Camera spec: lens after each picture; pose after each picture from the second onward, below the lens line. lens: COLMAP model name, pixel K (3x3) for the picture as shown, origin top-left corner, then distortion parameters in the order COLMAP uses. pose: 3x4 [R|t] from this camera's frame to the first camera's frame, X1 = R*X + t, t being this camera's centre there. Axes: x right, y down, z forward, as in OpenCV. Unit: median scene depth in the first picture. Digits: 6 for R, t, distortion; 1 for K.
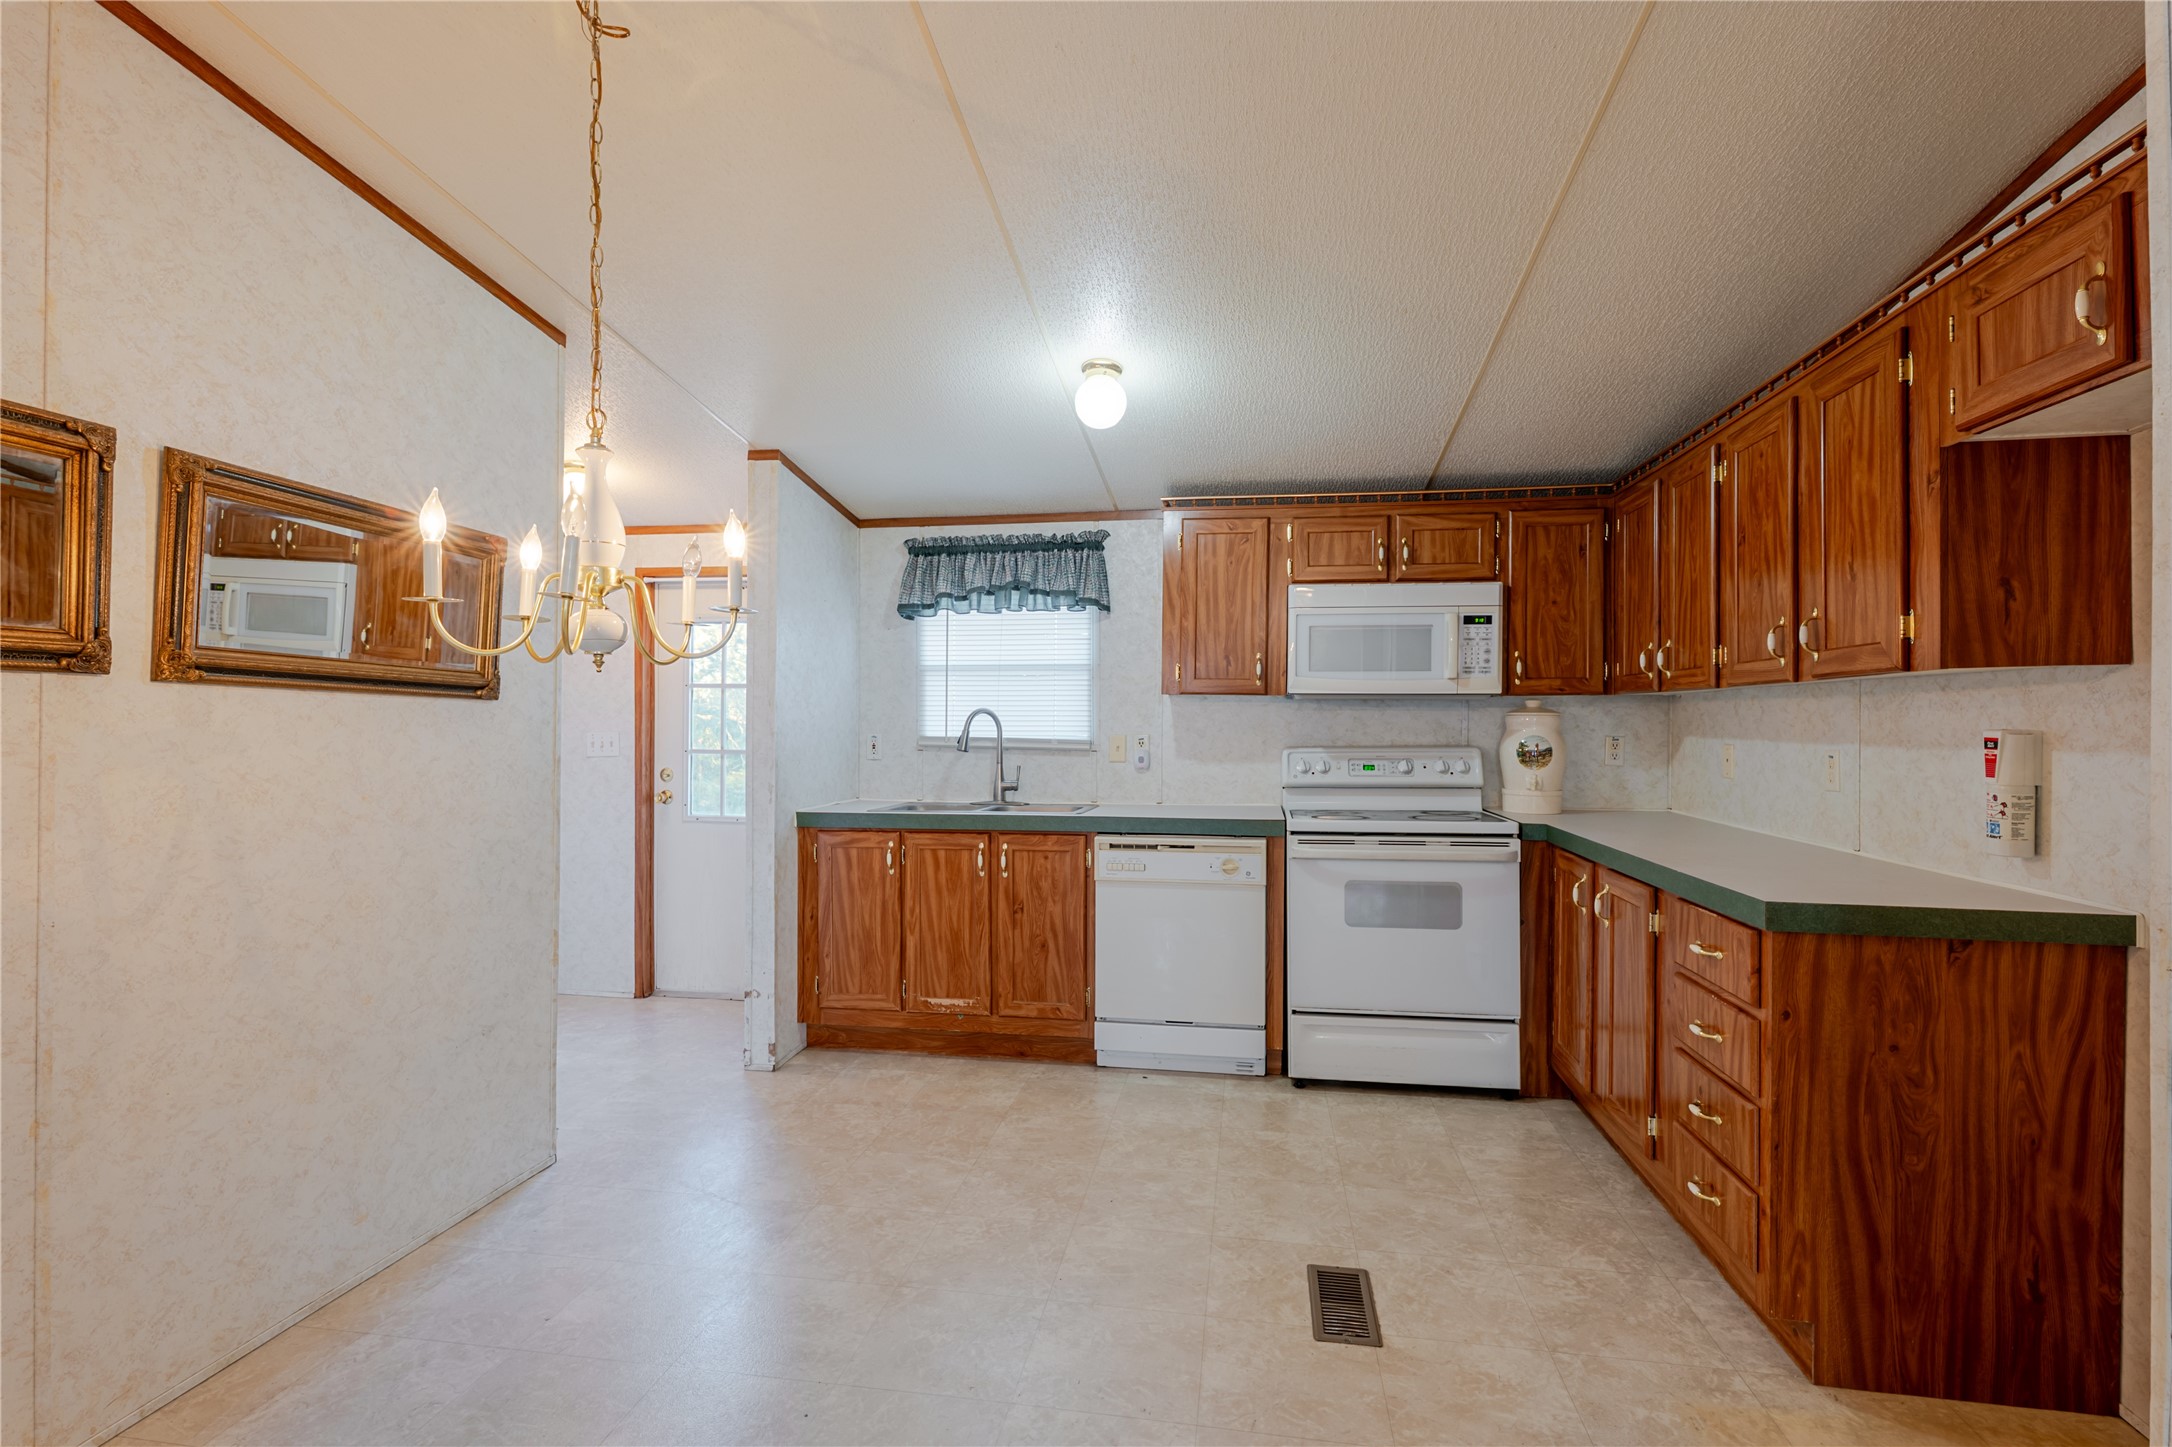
lens RADIAL K [[1003.8, 0, 1091.4], [0, 1003.8, 715.1], [0, 0, 1]] dist [0.003205, 0.002347]
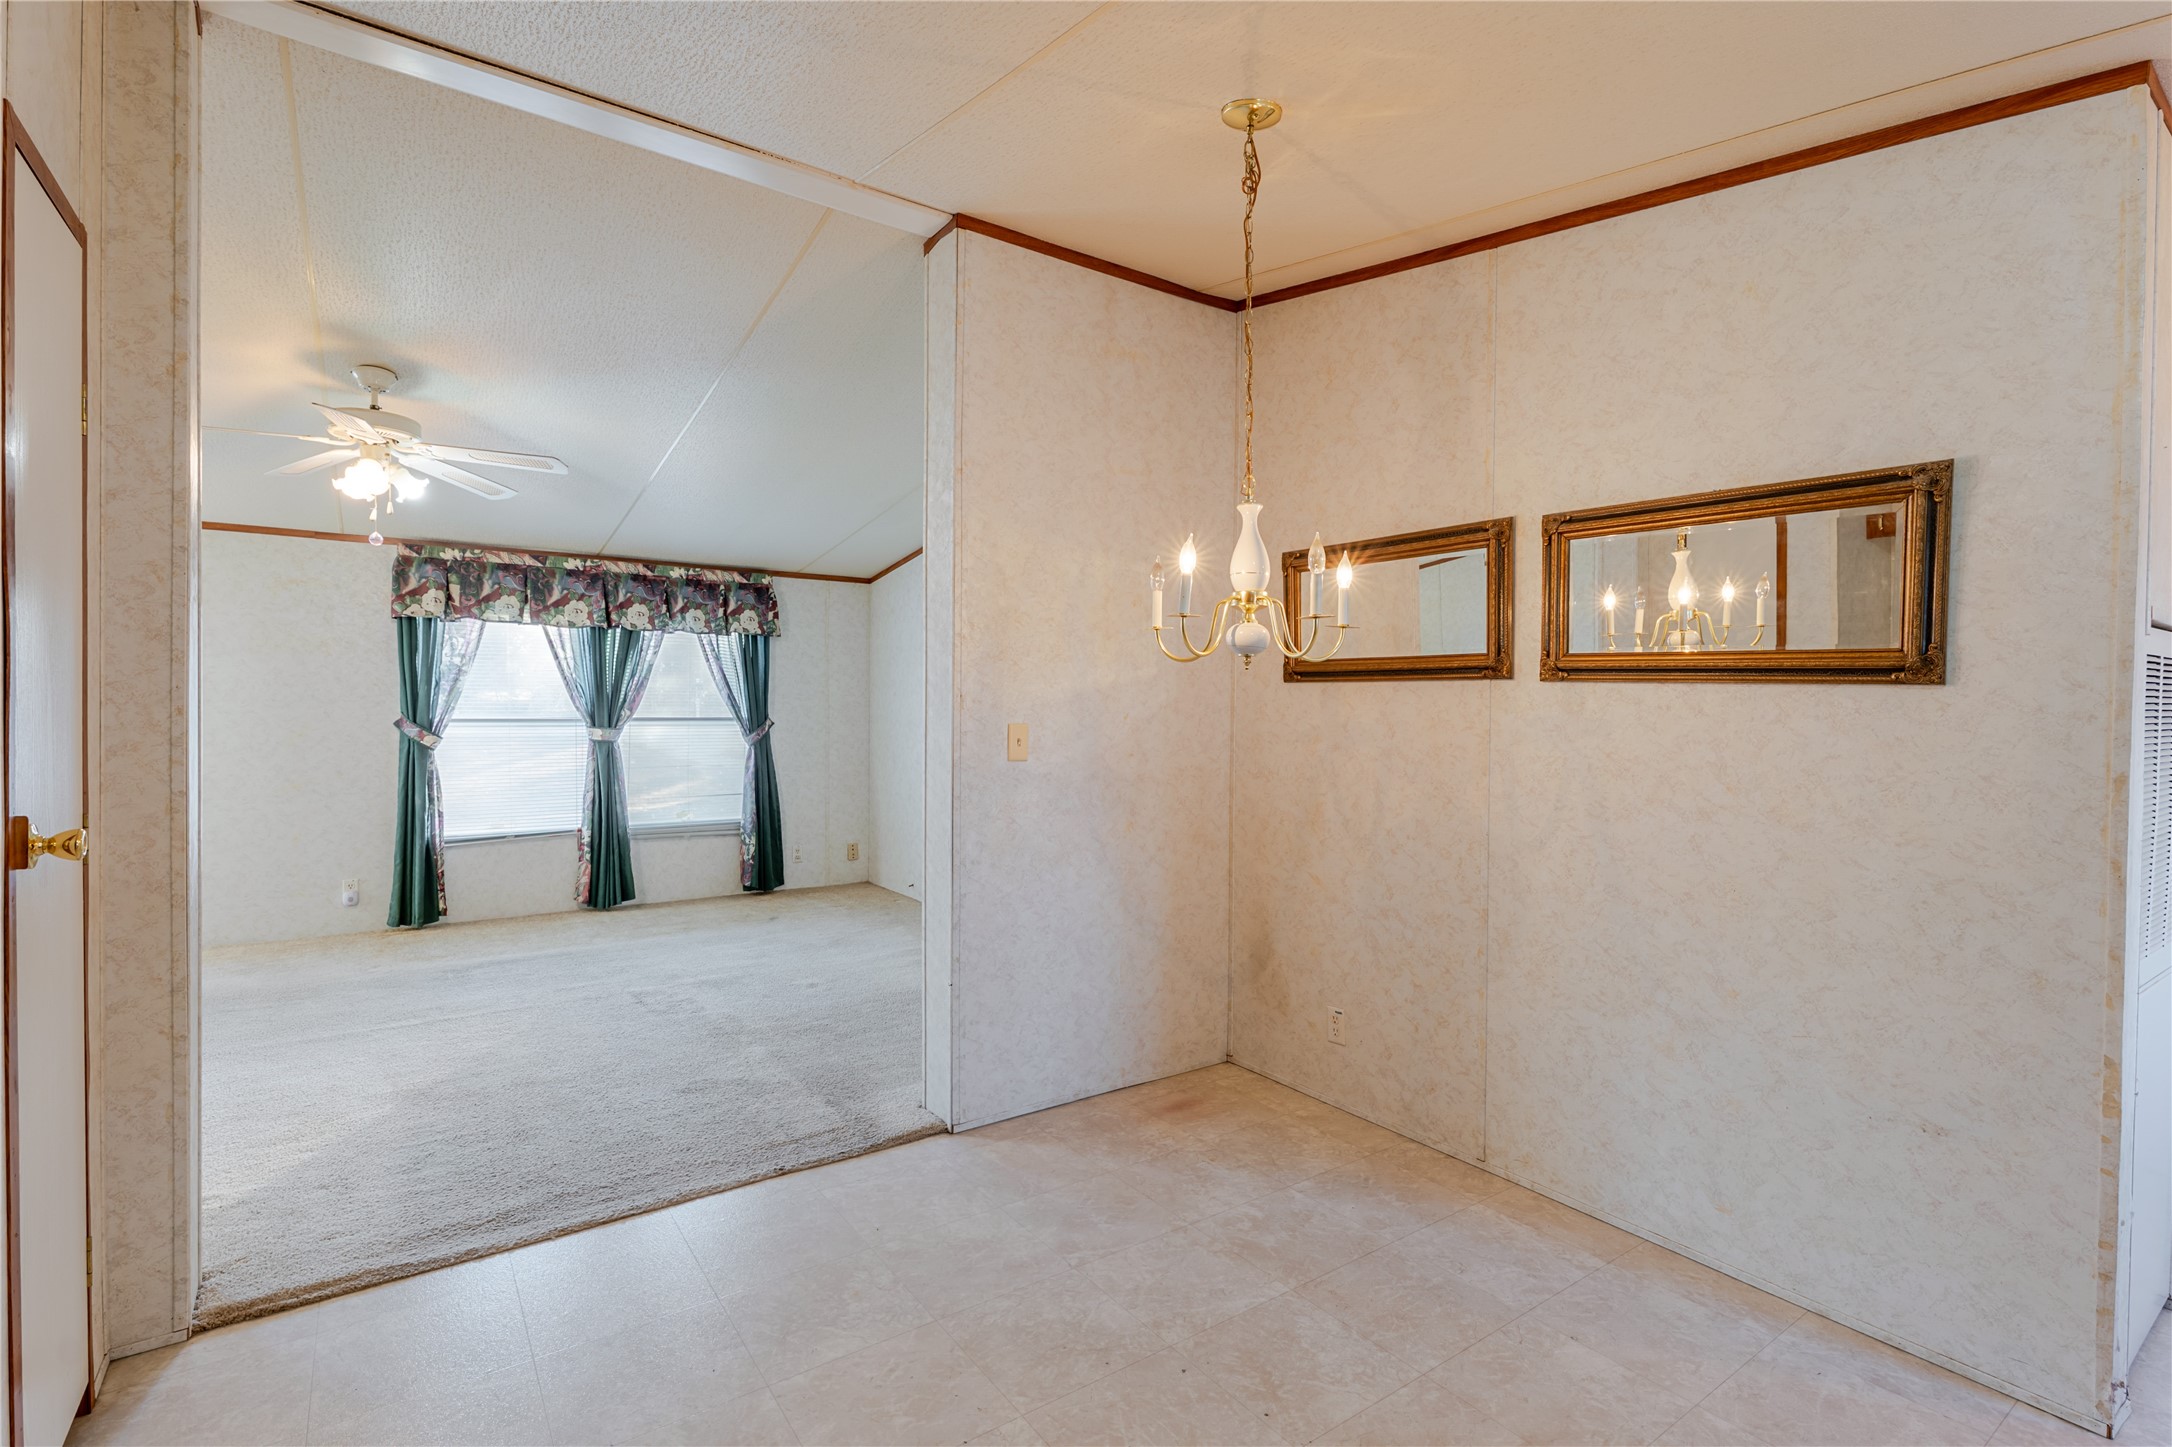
lens RADIAL K [[1003.8, 0, 1094.8], [0, 1003.8, 722.1], [0, 0, 1]] dist [0.003205, 0.002347]
pose [[-0.712700, 0.003502, -0.701460, 0.250298], [-0.005677, 0.999926, 0.010761, 0.005898], [0.701446, 0.011651, -0.712628, 0.757496]]
